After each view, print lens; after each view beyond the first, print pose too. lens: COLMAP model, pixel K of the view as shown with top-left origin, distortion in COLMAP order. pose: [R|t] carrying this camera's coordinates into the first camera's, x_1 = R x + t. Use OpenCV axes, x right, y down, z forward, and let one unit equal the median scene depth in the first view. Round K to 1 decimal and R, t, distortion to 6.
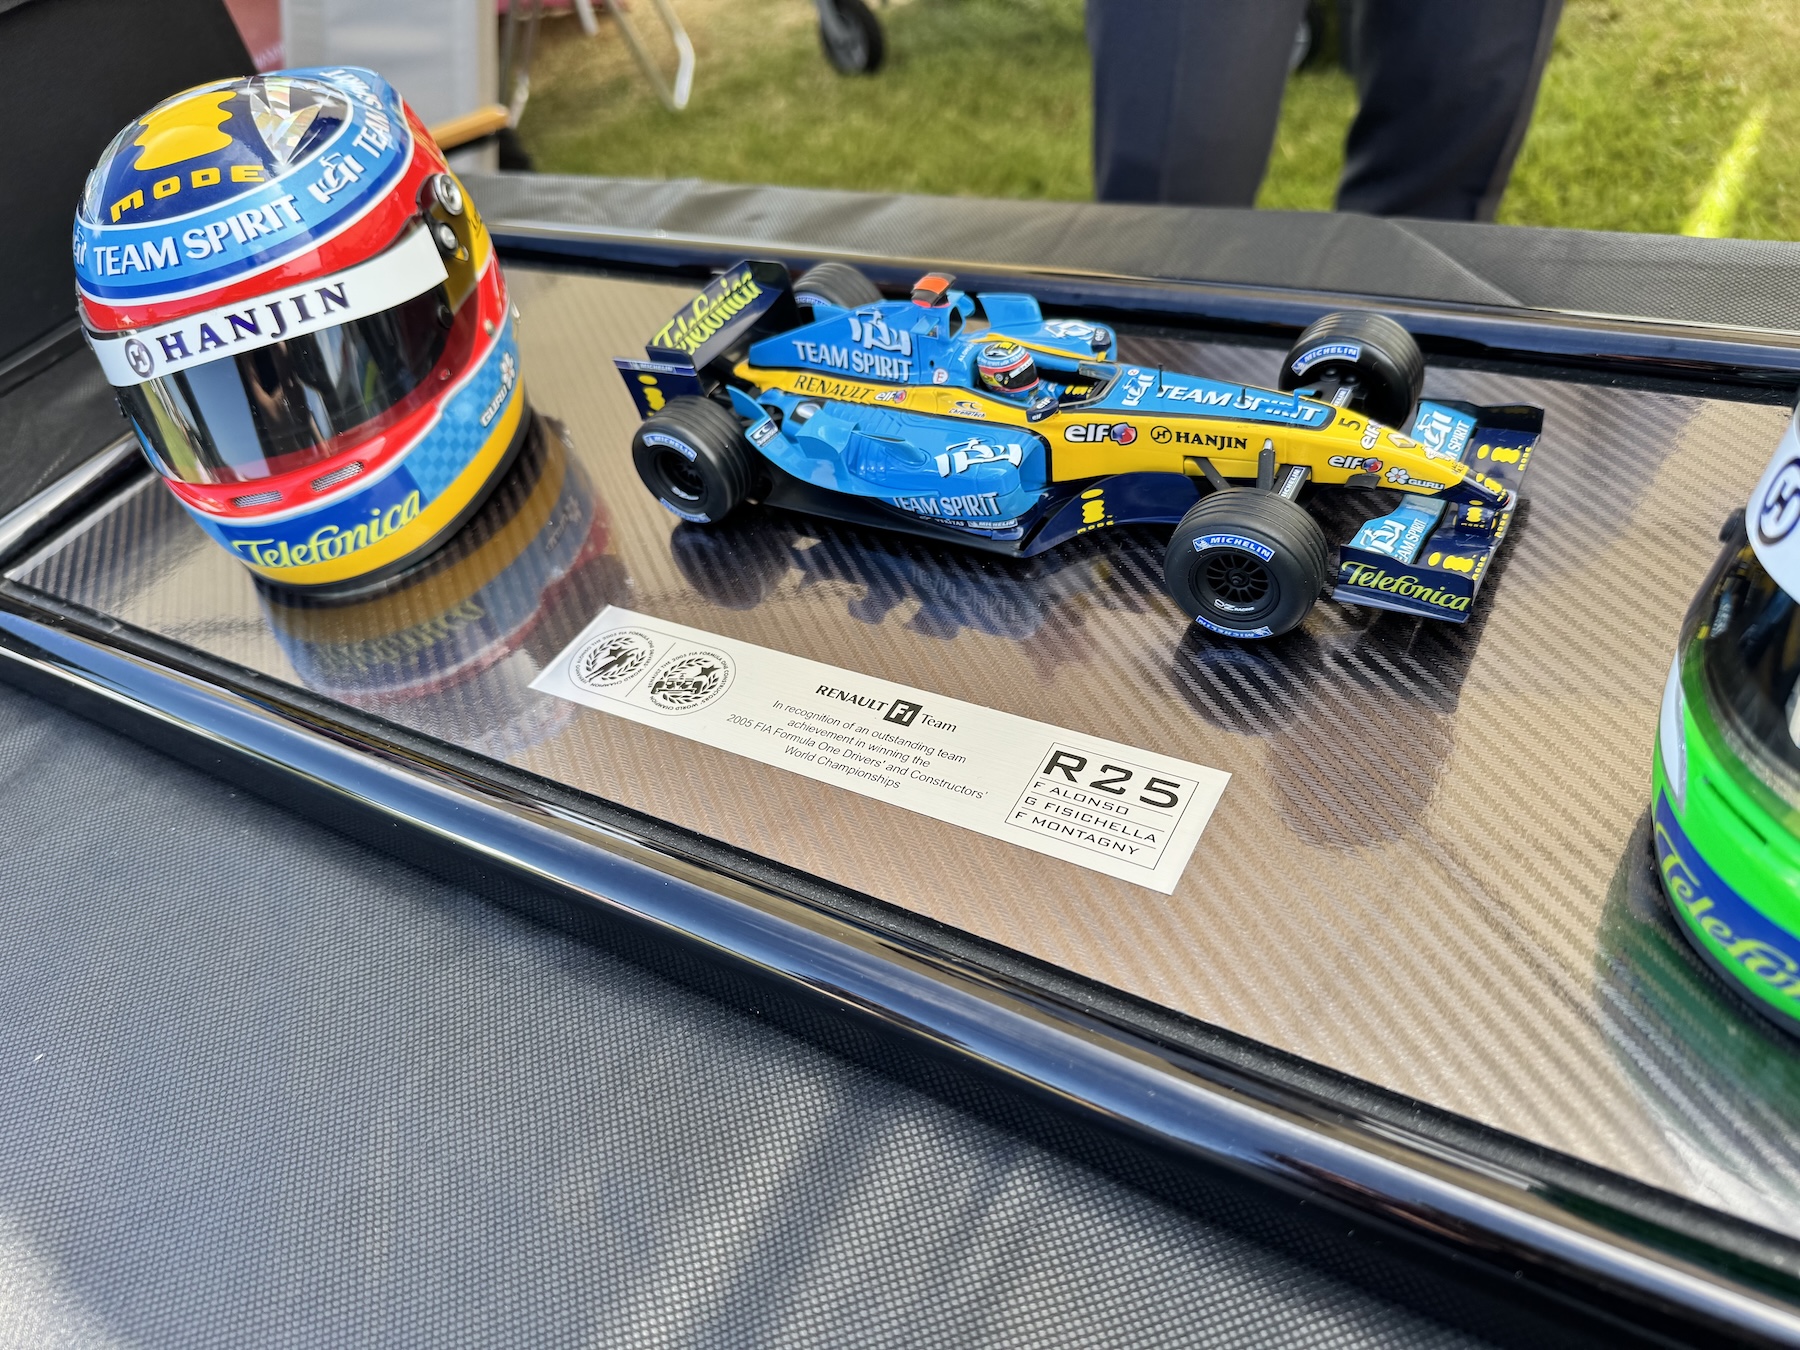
lens RADIAL K [[1263.9, 0, 900.0], [0, 1263.9, 675.0], [0, 0, 1]] dist [0.091197, -0.132858]
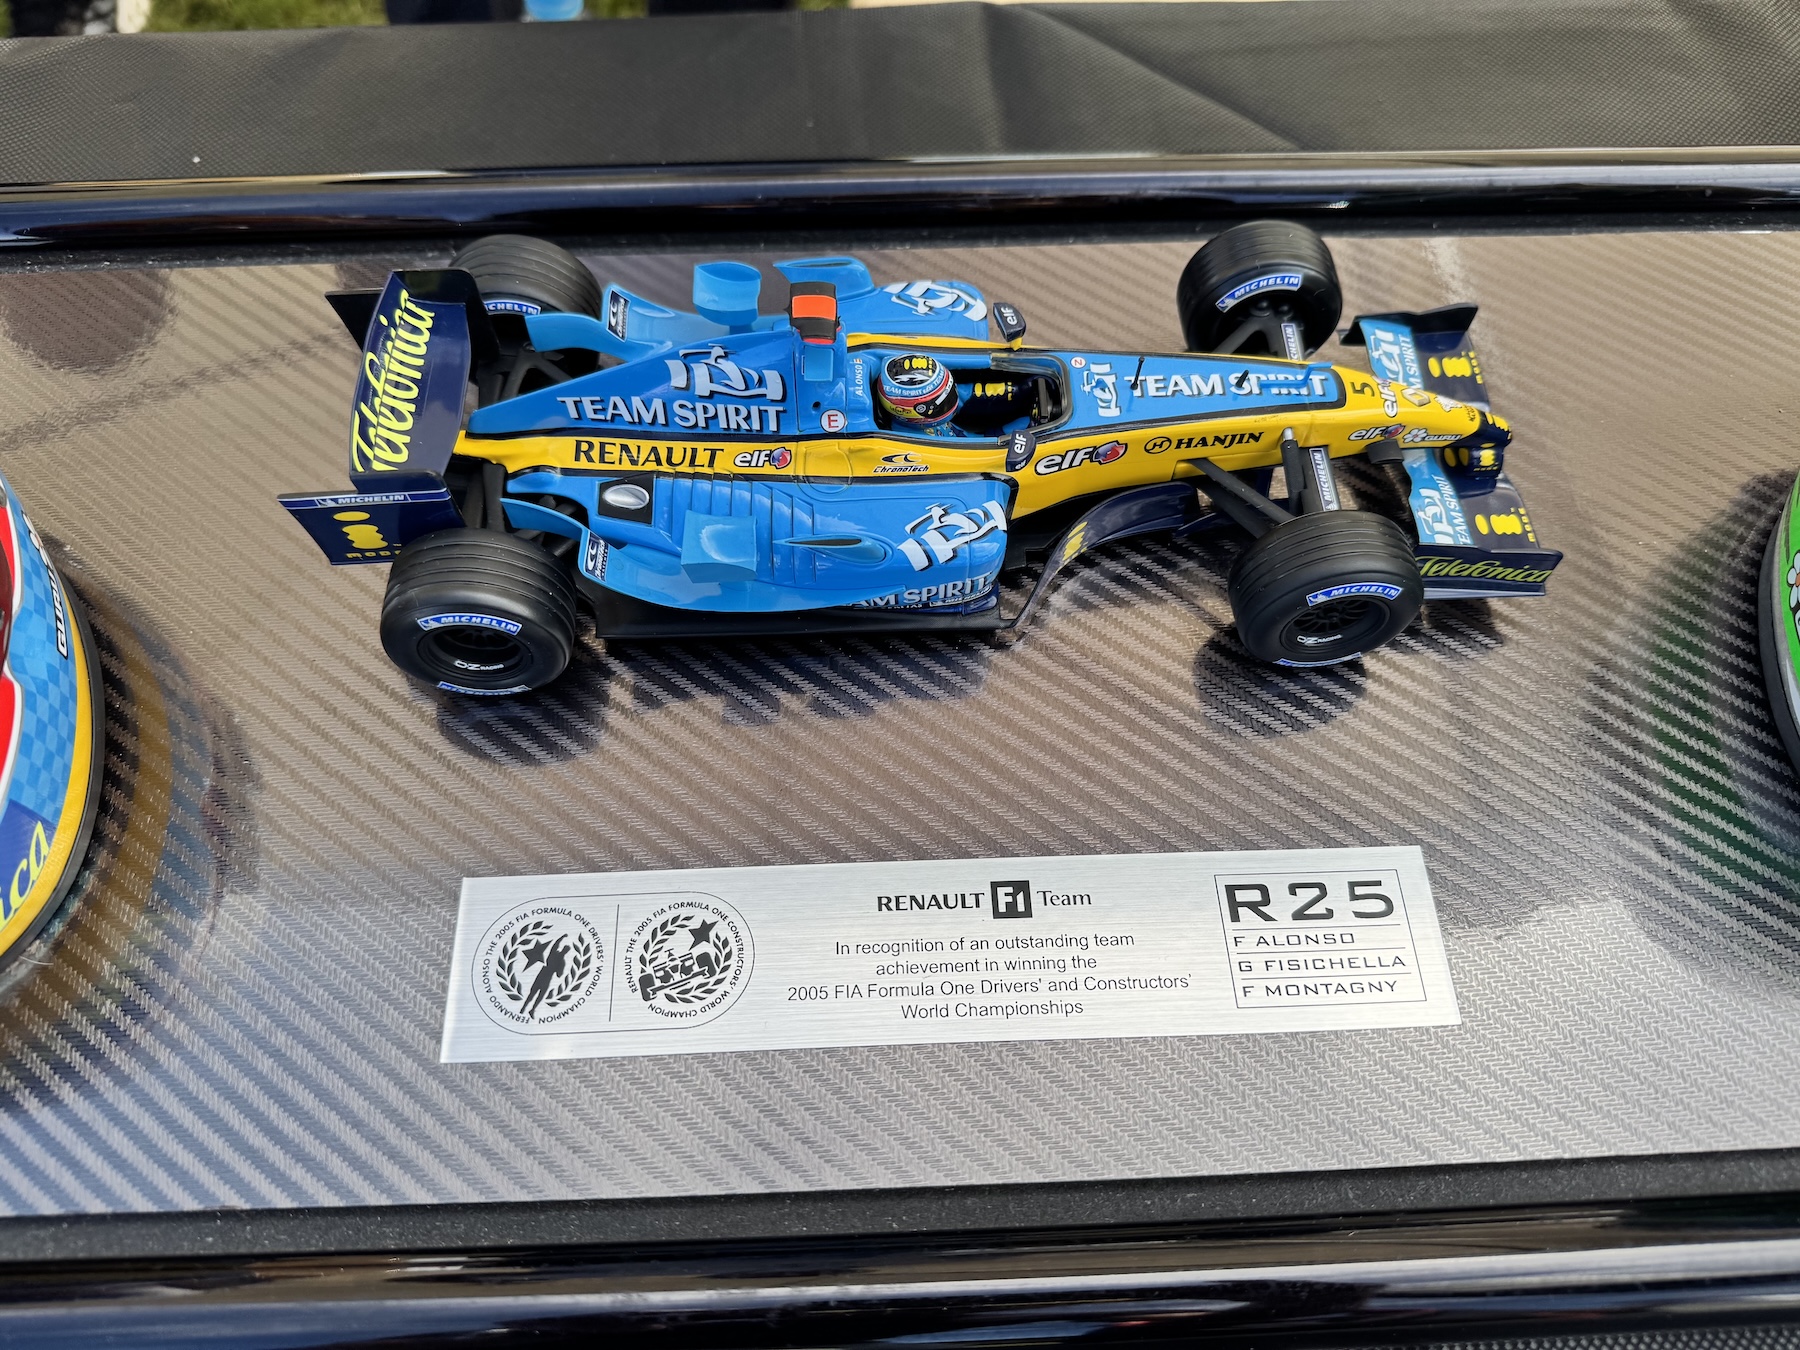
lens RADIAL K [[1263.9, 0, 900.0], [0, 1263.9, 675.0], [0, 0, 1]] dist [0.091197, -0.132858]
pose [[0.827249, -0.366223, 0.426074, -0.314172], [0.250463, 0.919222, 0.303808, -0.328301], [-0.502918, -0.144609, 0.852151, 0.360963]]
